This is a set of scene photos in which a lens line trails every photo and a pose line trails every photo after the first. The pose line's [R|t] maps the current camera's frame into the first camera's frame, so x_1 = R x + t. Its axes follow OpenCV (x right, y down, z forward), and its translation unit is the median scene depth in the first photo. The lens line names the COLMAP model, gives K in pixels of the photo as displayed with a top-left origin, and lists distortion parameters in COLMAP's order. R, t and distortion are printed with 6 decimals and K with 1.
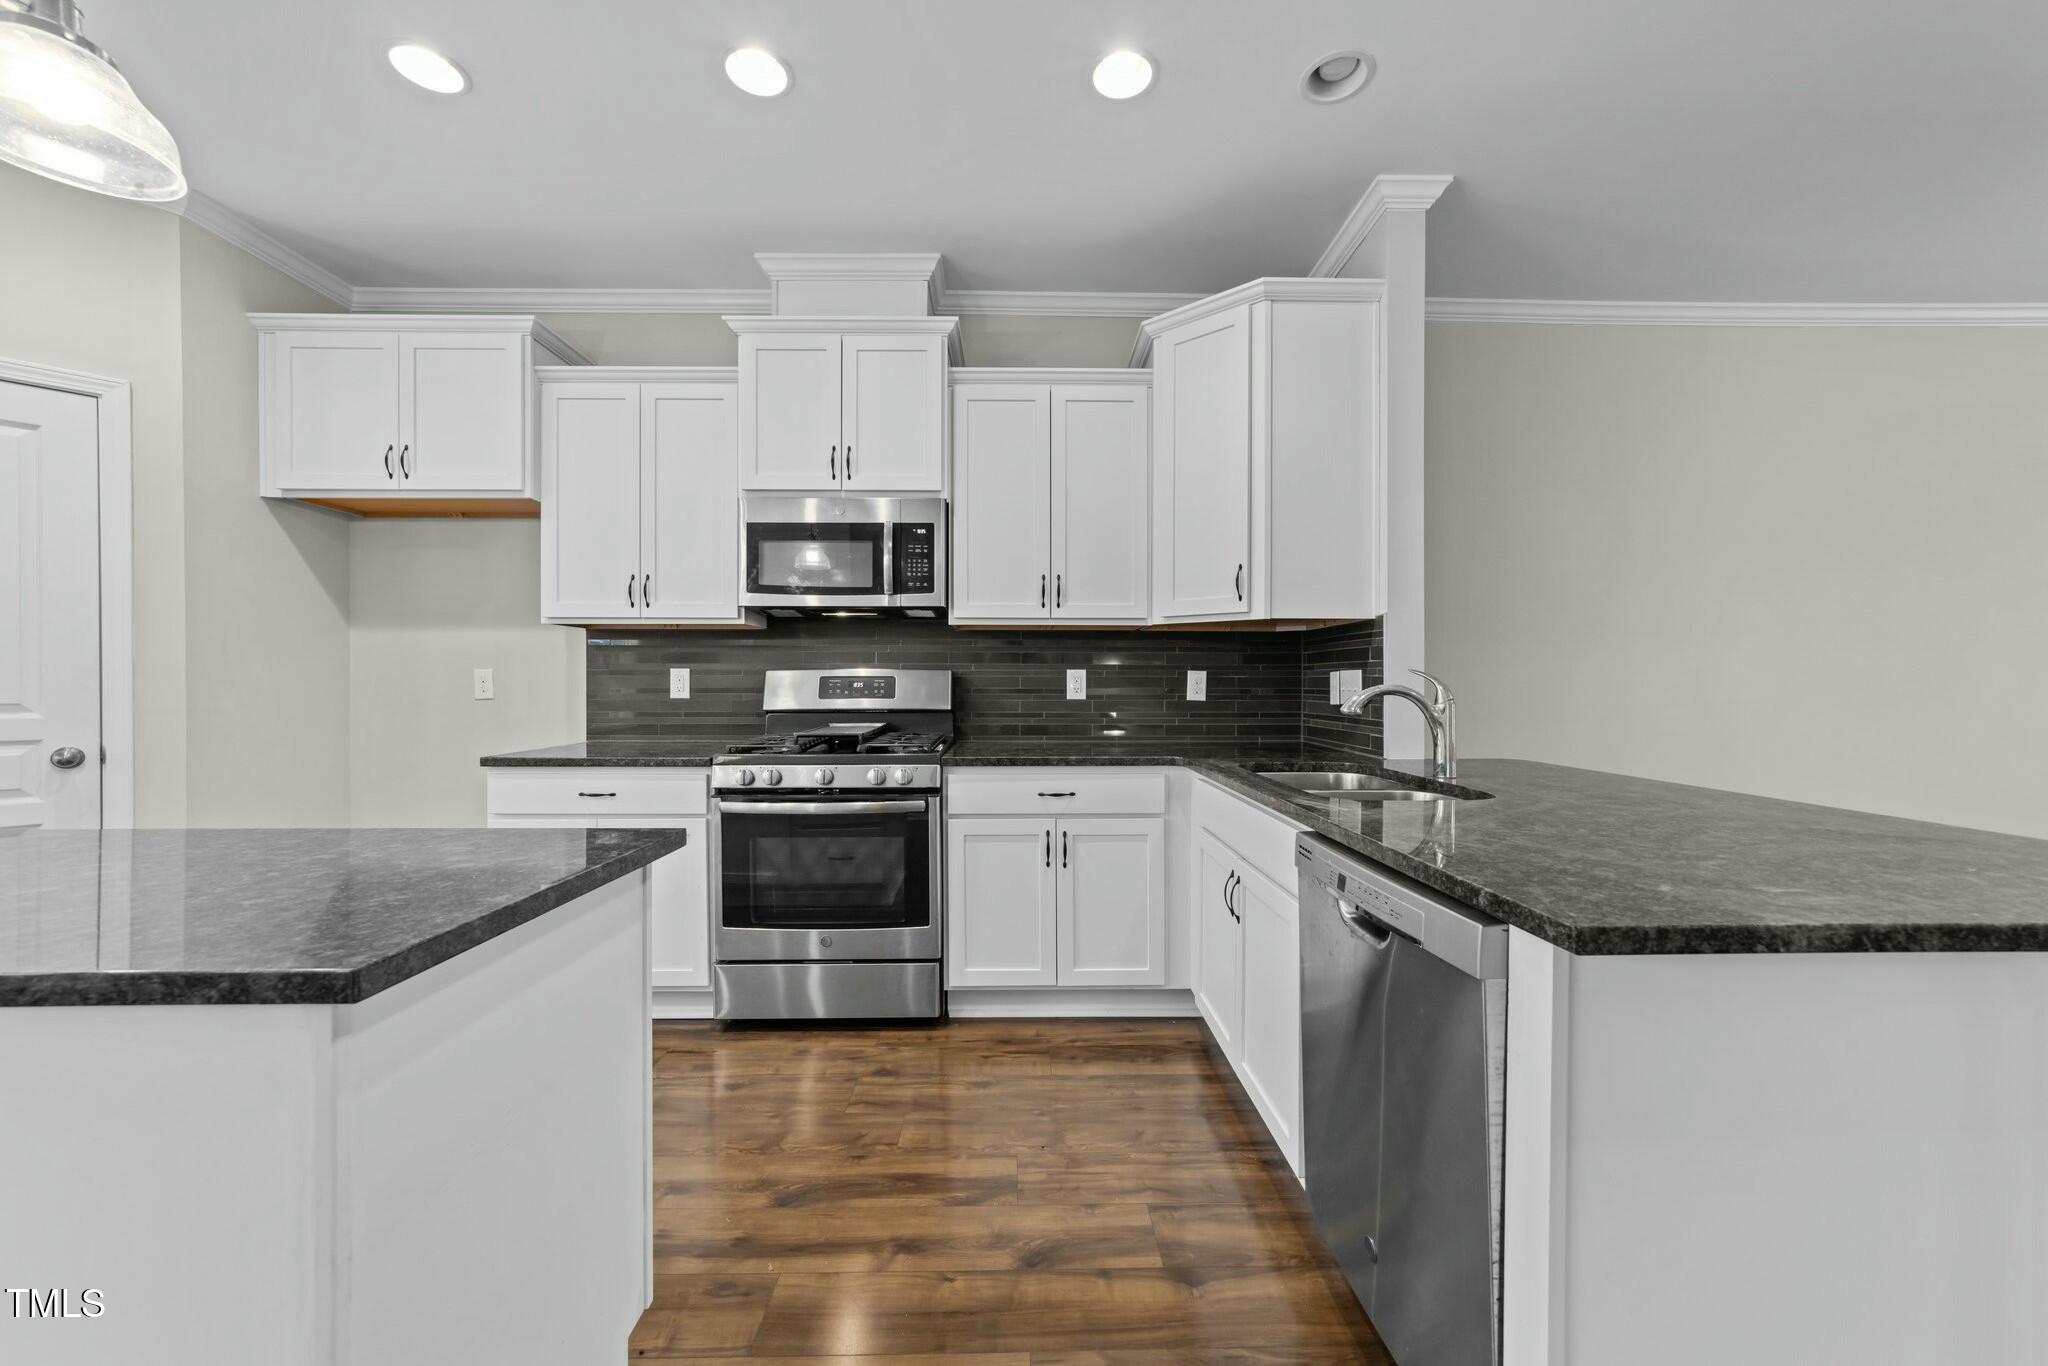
lens RADIAL K [[814.4, 0, 1024.0], [0, 814.4, 683.0], [0, 0, 1]] dist [0.012972, -0.000113]
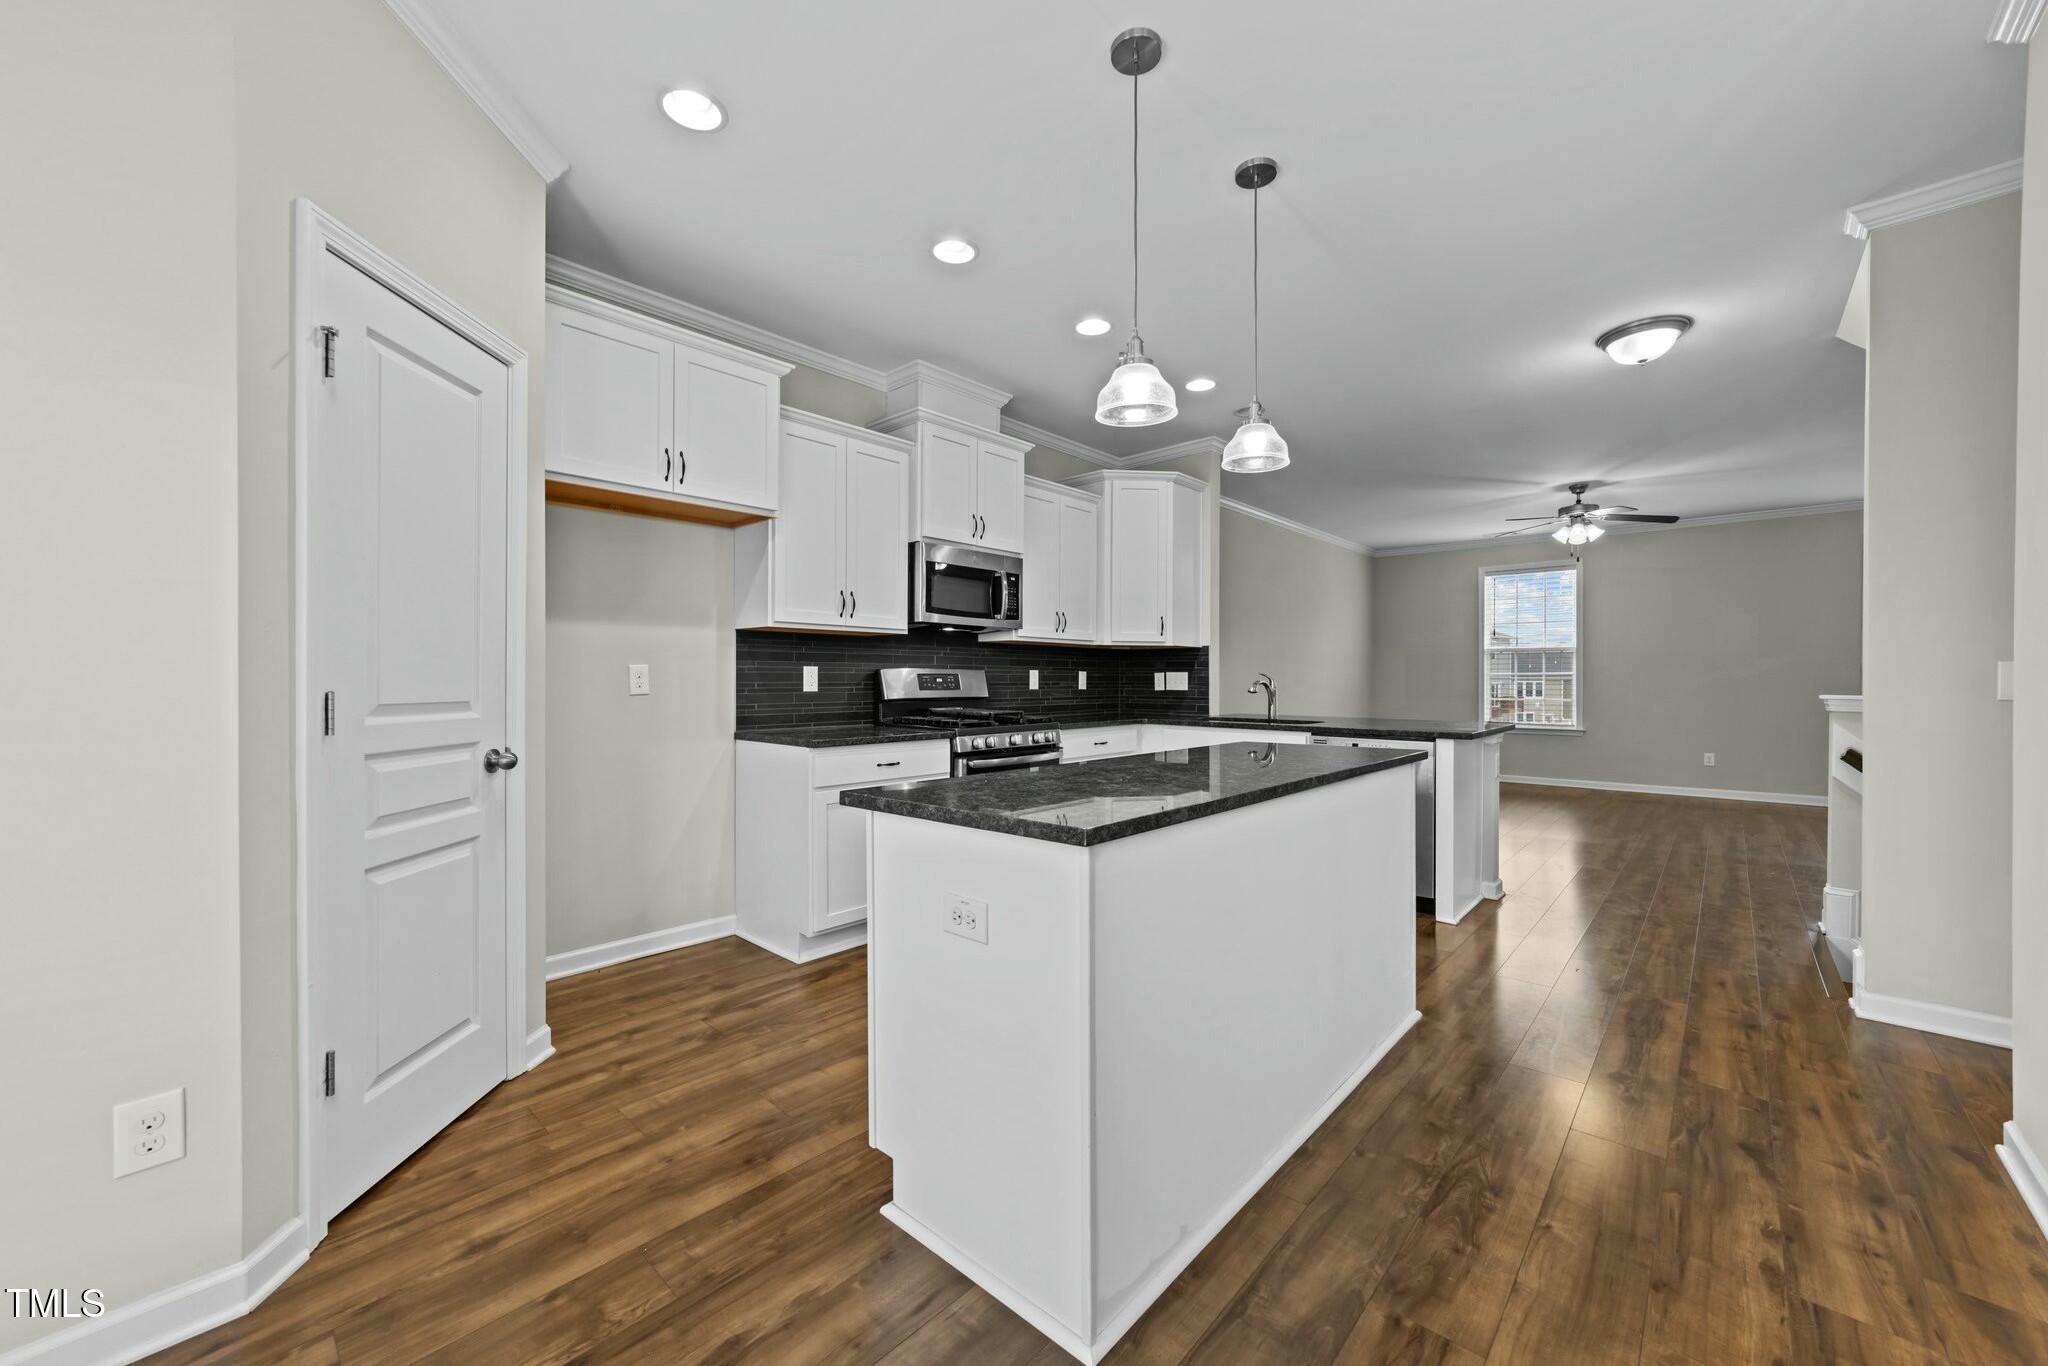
lens RADIAL K [[771.9, 0, 1024.0], [0, 771.9, 683.0], [0, 0, 1]] dist [-0.002099, -0.000246]
pose [[0.685389, -0.003203, 0.728170, -1.060333], [-0.001883, 0.999979, 0.006171, -0.000979], [-0.728175, -0.005601, 0.685369, 0.000264]]
